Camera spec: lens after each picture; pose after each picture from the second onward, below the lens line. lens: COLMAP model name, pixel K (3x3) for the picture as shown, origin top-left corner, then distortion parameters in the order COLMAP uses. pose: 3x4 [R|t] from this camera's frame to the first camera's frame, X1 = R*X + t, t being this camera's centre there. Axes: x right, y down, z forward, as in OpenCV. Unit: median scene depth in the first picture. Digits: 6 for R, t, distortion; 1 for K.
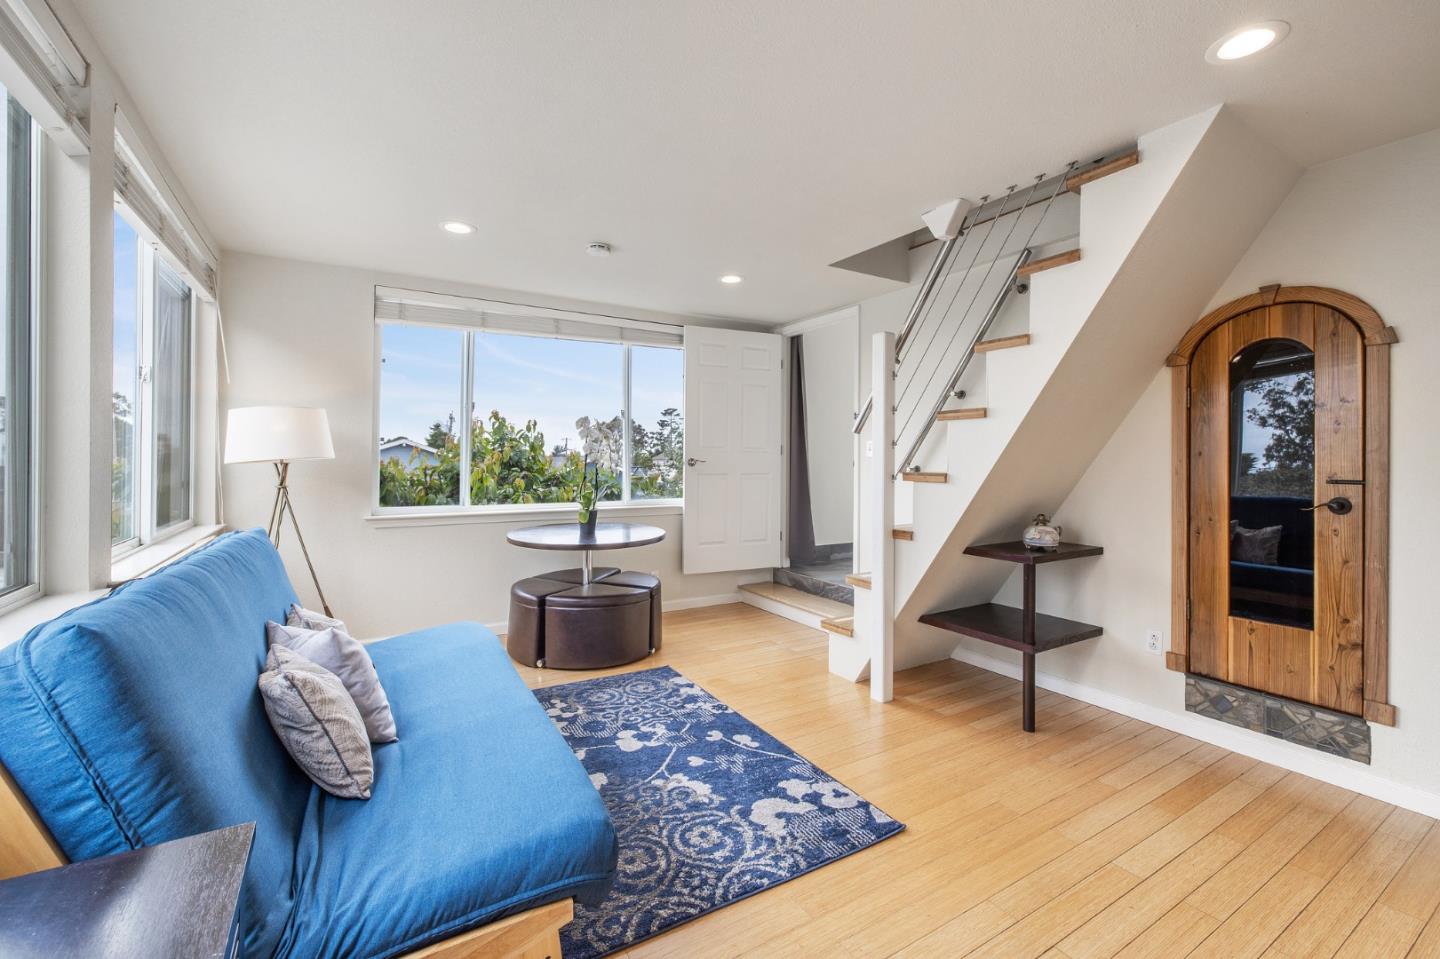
lens RADIAL K [[609.0, 0, 715.2], [0, 609.0, 464.7], [0, 0, 1]] dist [0.002244, 0.000341]
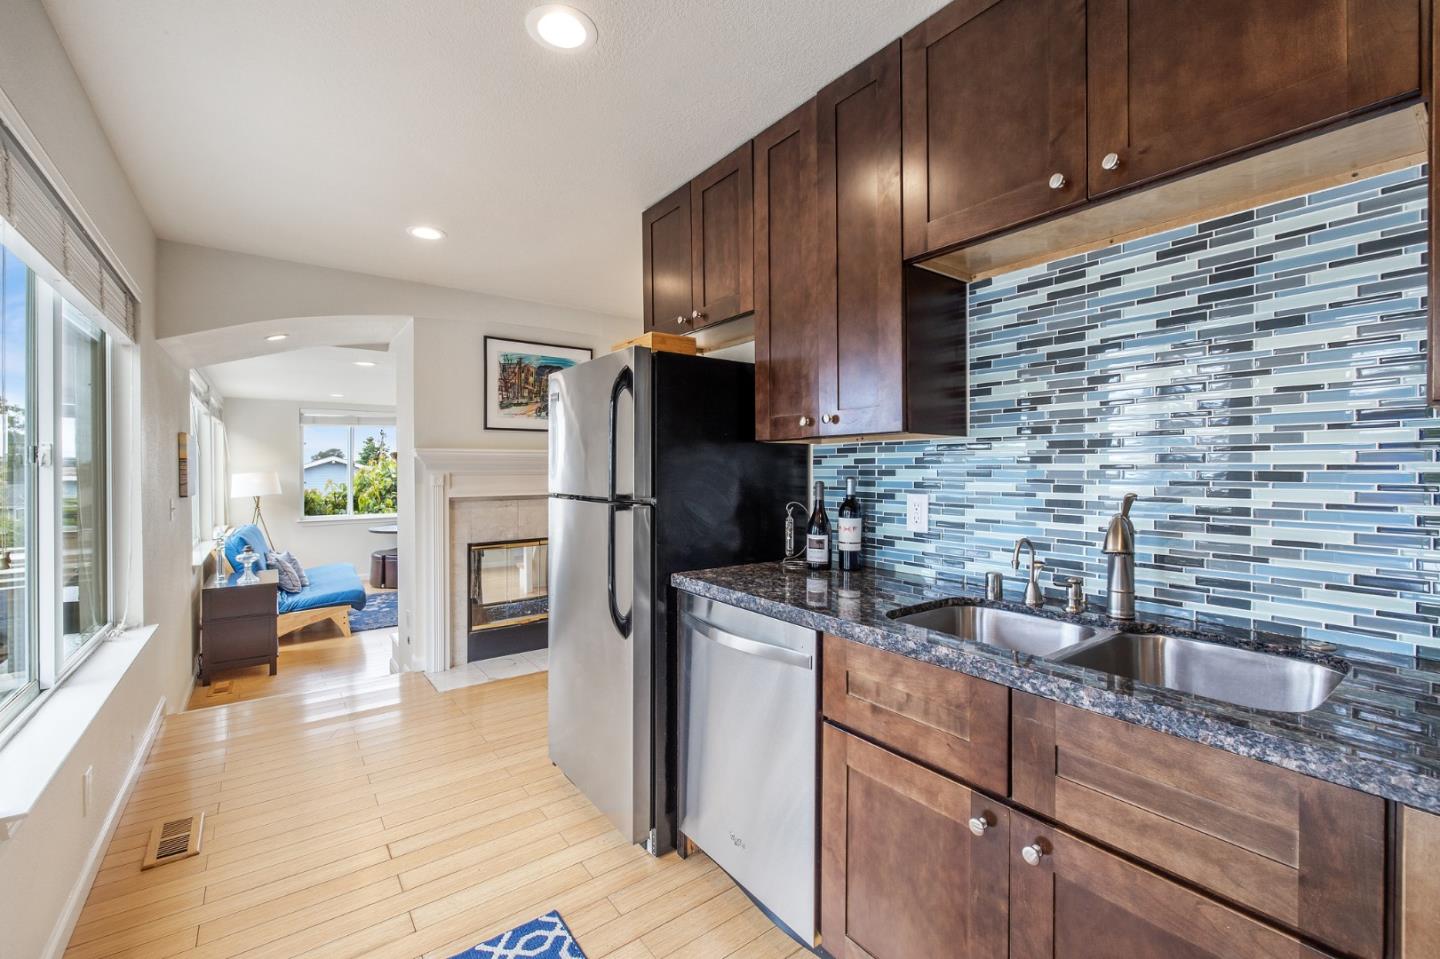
lens RADIAL K [[602.6, 0, 710.9], [0, 602.6, 462.4], [0, 0, 1]] dist [-0.000770, -0.000122]
pose [[0.996298, -0.023277, 0.082760, 0.912081], [0.024256, 0.999647, -0.010837, -0.077801], [-0.082479, 0.012805, 0.996511, -1.595557]]
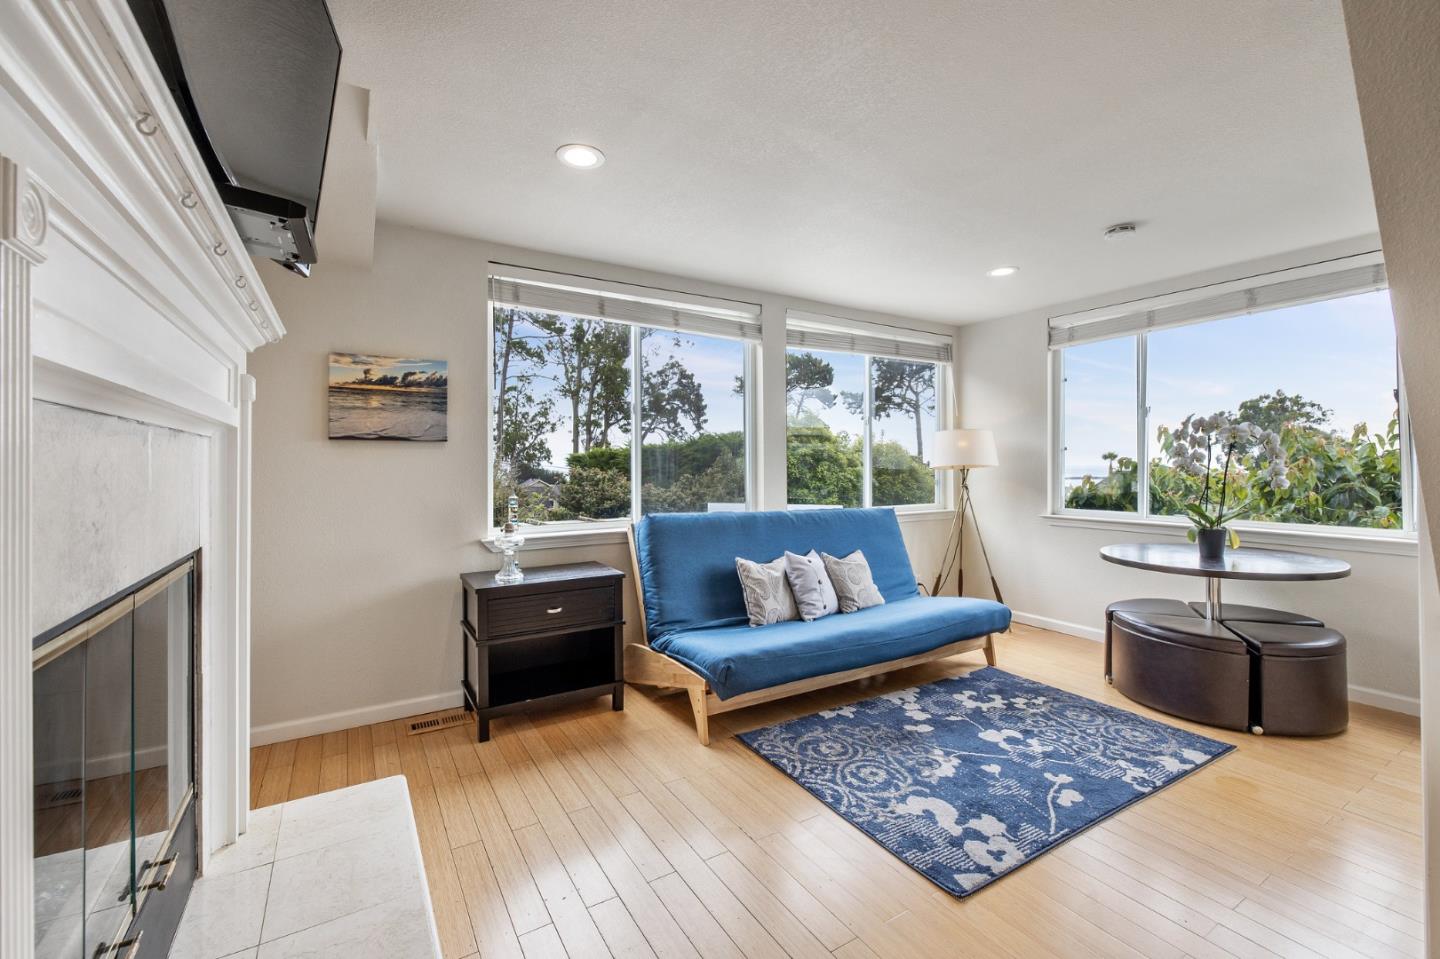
lens RADIAL K [[609.0, 0, 715.2], [0, 609.0, 464.7], [0, 0, 1]] dist [0.002244, 0.000341]
pose [[0.001813, -0.006608, -0.999977, 0.854247], [-0.007056, 0.999953, -0.006621, 0.000494], [0.999973, 0.007068, 0.001767, 0.480872]]
